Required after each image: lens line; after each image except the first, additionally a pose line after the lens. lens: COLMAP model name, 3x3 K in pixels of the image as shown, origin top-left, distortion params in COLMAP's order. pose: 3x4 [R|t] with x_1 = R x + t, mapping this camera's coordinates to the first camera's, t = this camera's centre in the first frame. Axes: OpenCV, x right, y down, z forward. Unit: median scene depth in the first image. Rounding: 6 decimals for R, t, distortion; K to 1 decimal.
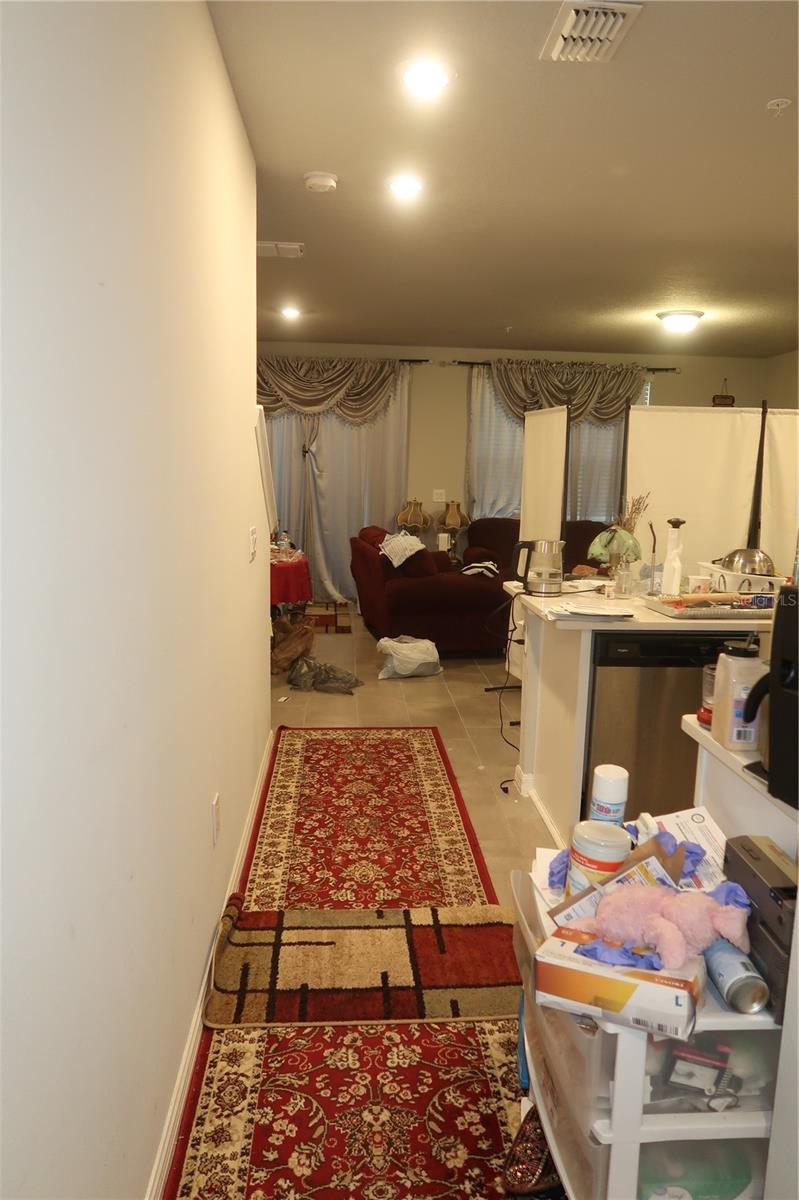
lens RADIAL K [[825.0, 0, 399.6], [0, 825.0, 603.3], [0, 0, 1]] dist [-0.027507, 0.011455]
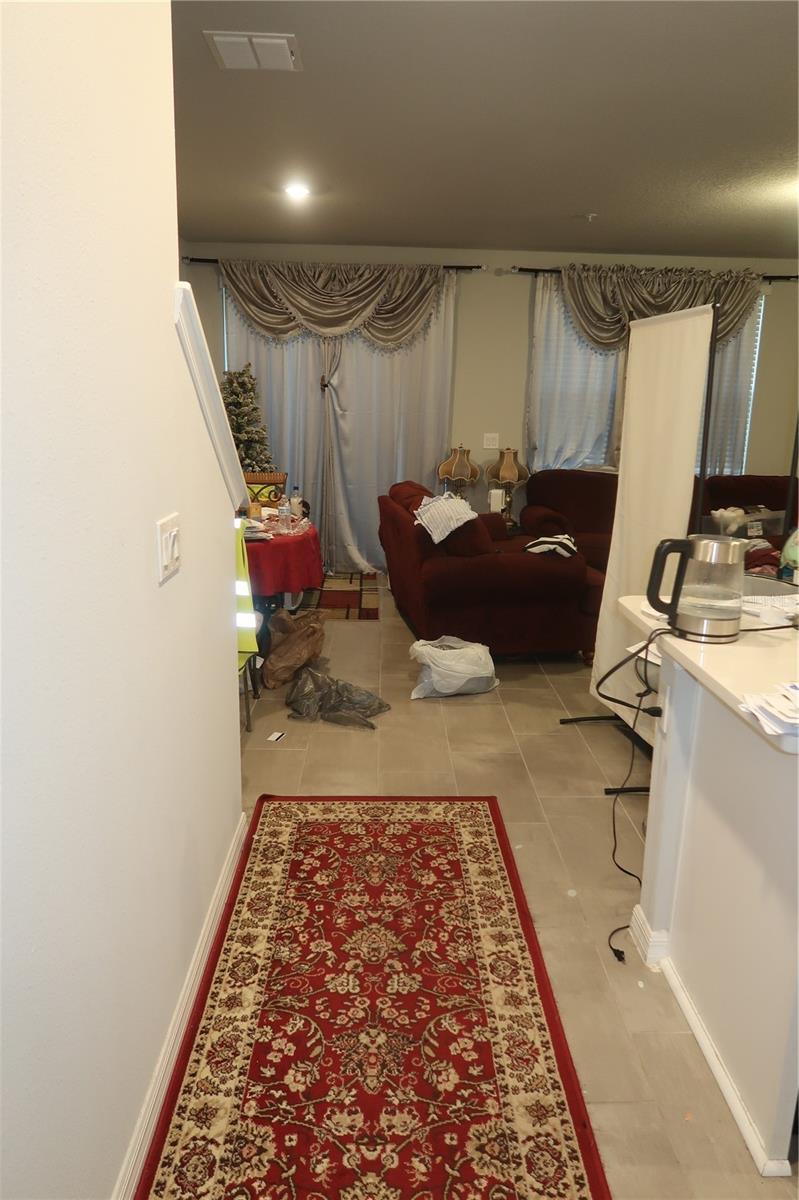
lens RADIAL K [[825.0, 0, 399.6], [0, 825.0, 603.3], [0, 0, 1]] dist [-0.027507, 0.011455]
pose [[0.998855, 0.011480, -0.046433, -0.002912], [-0.008171, 0.997455, 0.070826, -0.041949], [0.047128, -0.070366, 0.996407, 0.267798]]
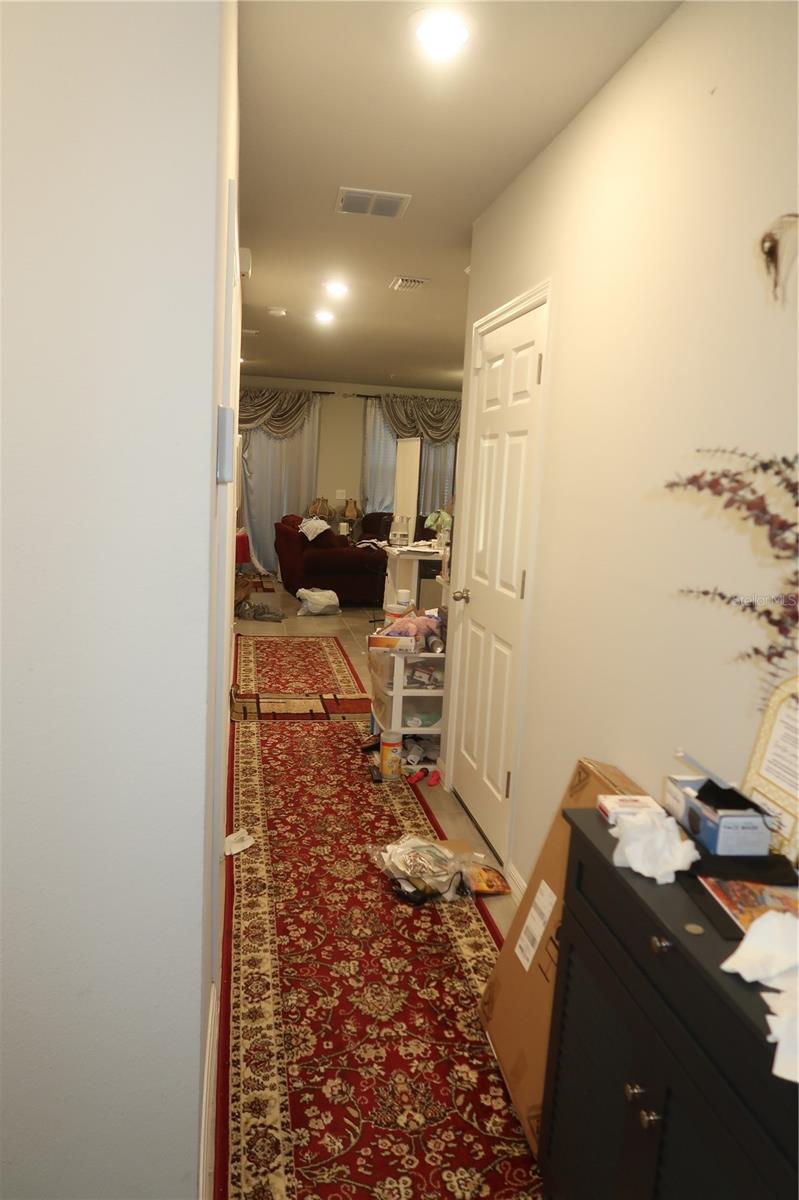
lens RADIAL K [[825.0, 0, 399.6], [0, 825.0, 603.3], [0, 0, 1]] dist [-0.027507, 0.011455]
pose [[0.992713, 0.014950, 0.119569, -0.020025], [-0.014067, 0.999867, -0.008227, 0.076069], [-0.119676, 0.006485, 0.992792, -0.459676]]
